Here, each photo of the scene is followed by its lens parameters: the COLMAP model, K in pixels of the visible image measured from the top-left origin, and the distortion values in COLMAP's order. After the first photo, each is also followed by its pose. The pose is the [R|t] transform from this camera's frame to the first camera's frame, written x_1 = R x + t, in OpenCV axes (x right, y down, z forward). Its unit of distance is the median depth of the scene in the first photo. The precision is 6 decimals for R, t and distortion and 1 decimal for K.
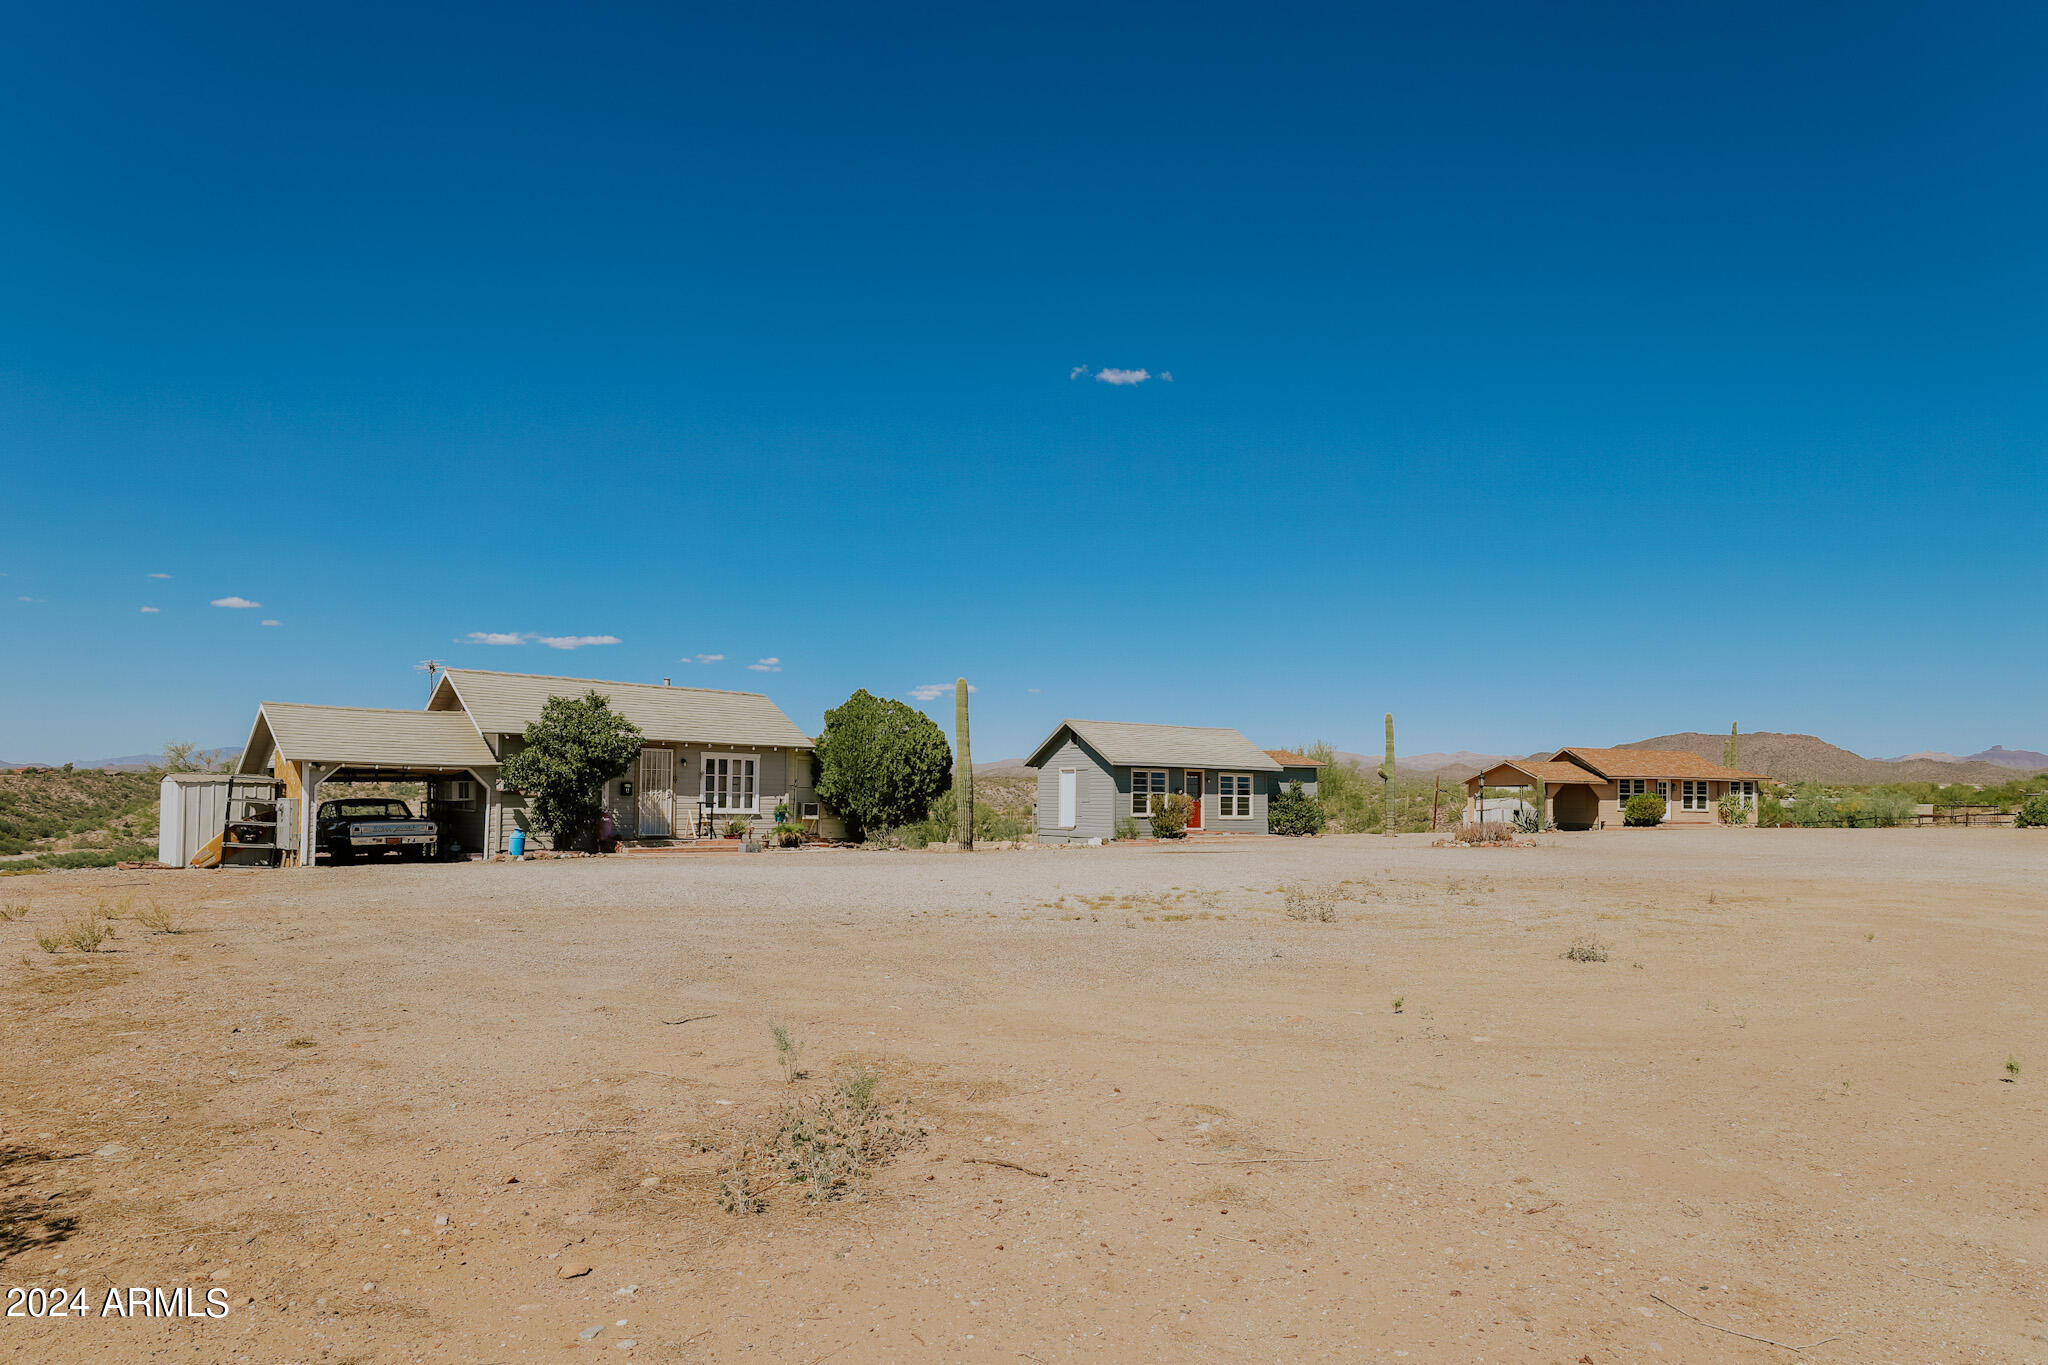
lens RADIAL K [[1188.4, 0, 1067.4], [0, 1188.4, 692.8], [0, 0, 1]] dist [-0.029448, 0.000896]
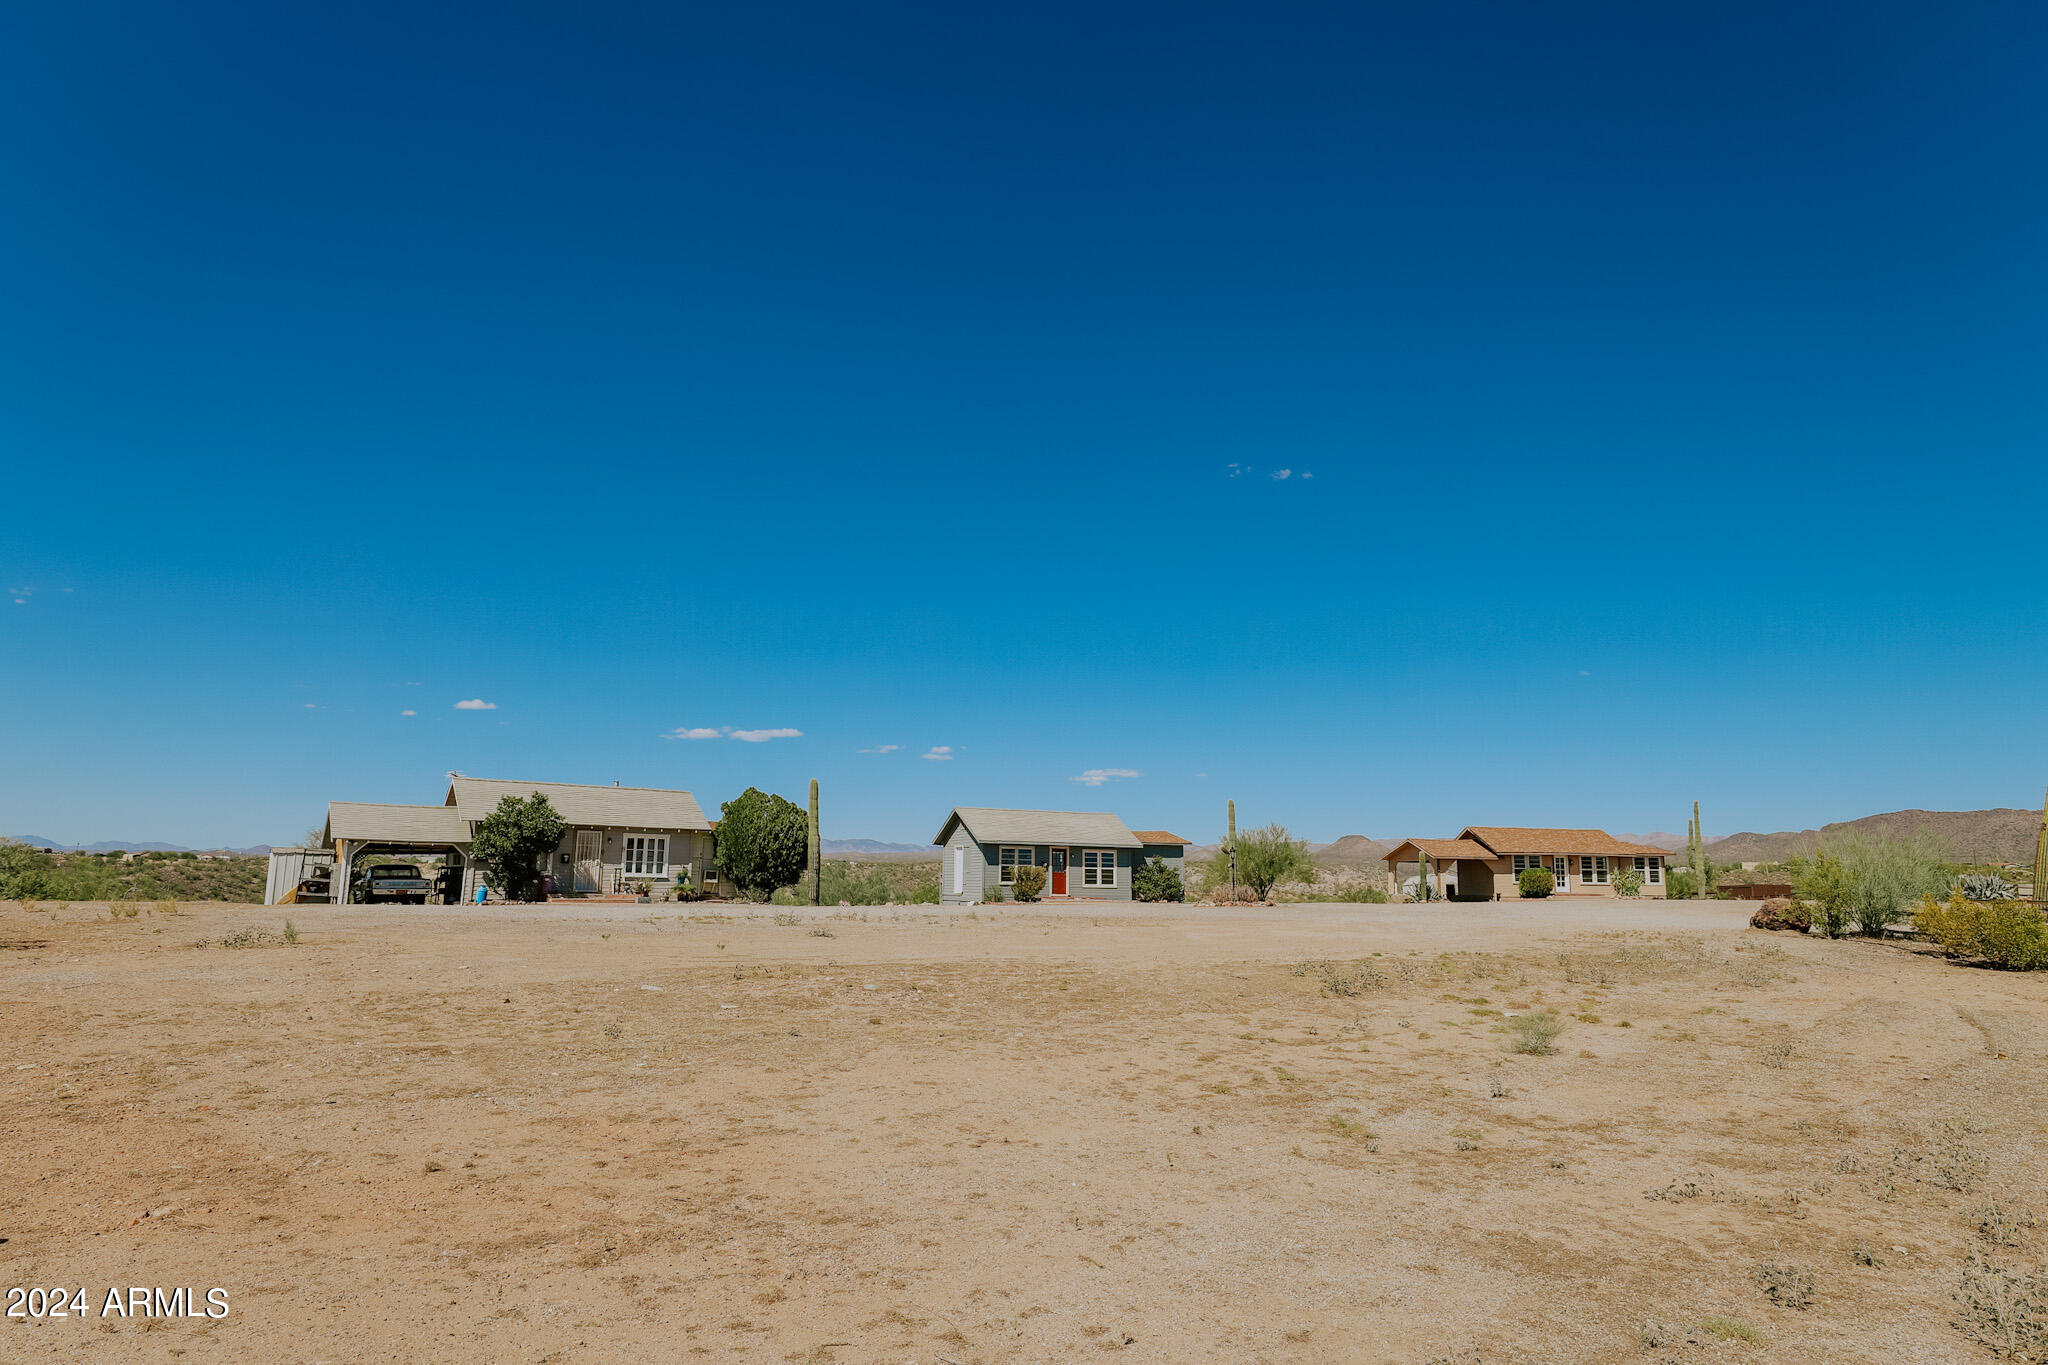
lens RADIAL K [[1163.6, 0, 1073.5], [0, 1163.6, 673.4], [0, 0, 1]] dist [-0.031117, 0.003056]
pose [[0.990689, -0.024418, -0.133939, 0.388593], [0.012306, 0.995818, -0.090524, -0.008089], [0.135589, 0.088033, 0.986846, -0.295515]]
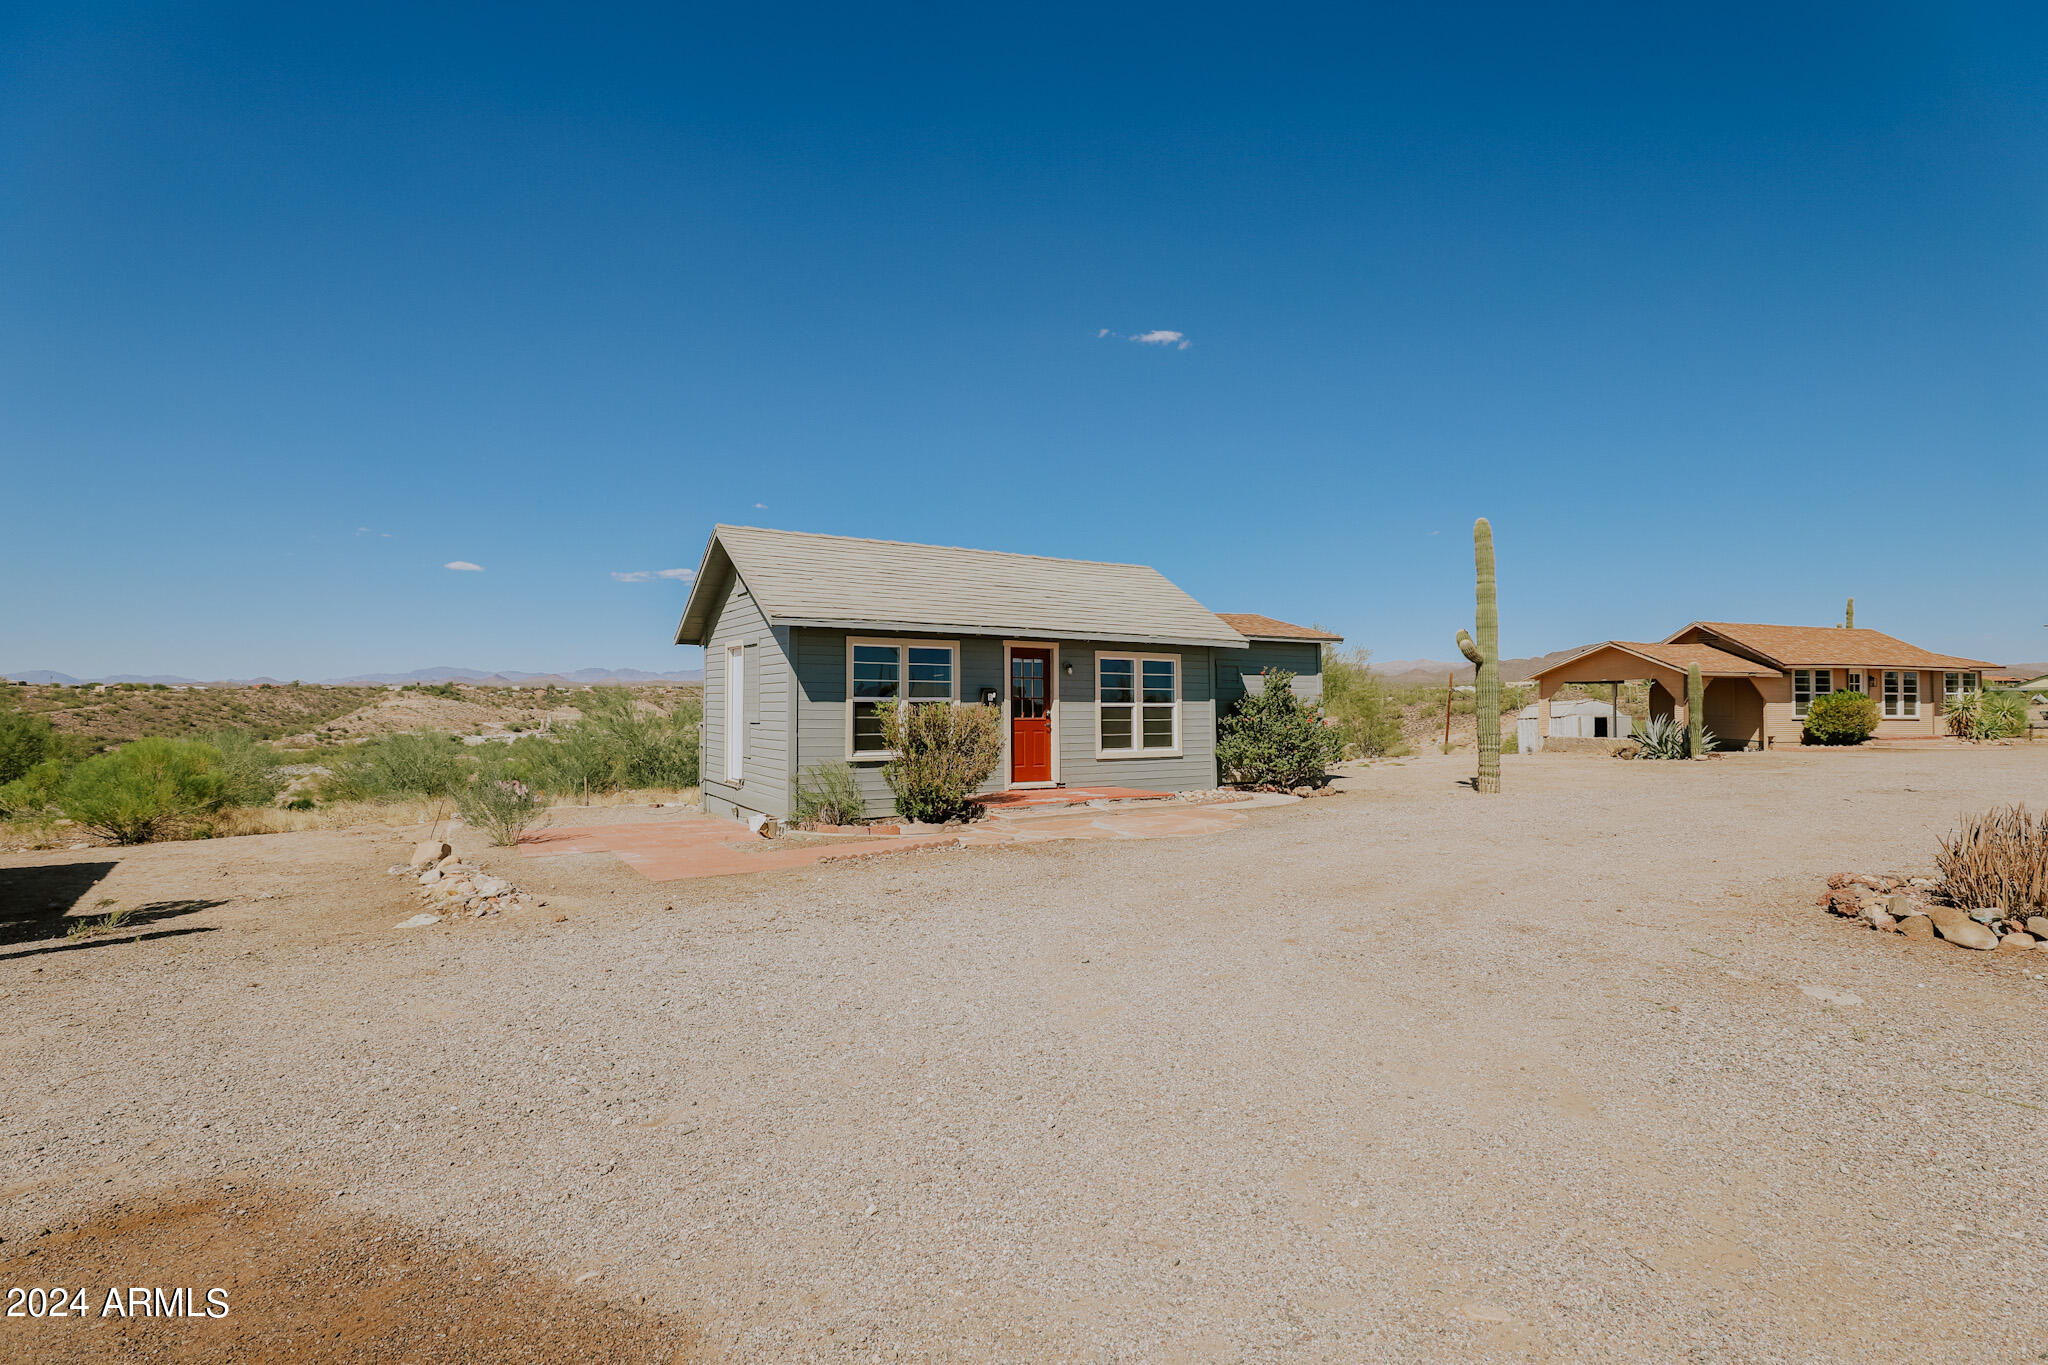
lens RADIAL K [[960.8, 0, 1024.0], [0, 960.8, 682.5], [0, 0, 1]] dist [-0.047219, 0.015776]
pose [[0.997209, -0.009605, -0.074035, 0.173423], [0.014772, 0.997467, 0.069574, 0.073690], [0.073179, -0.070473, 0.994826, 0.887167]]
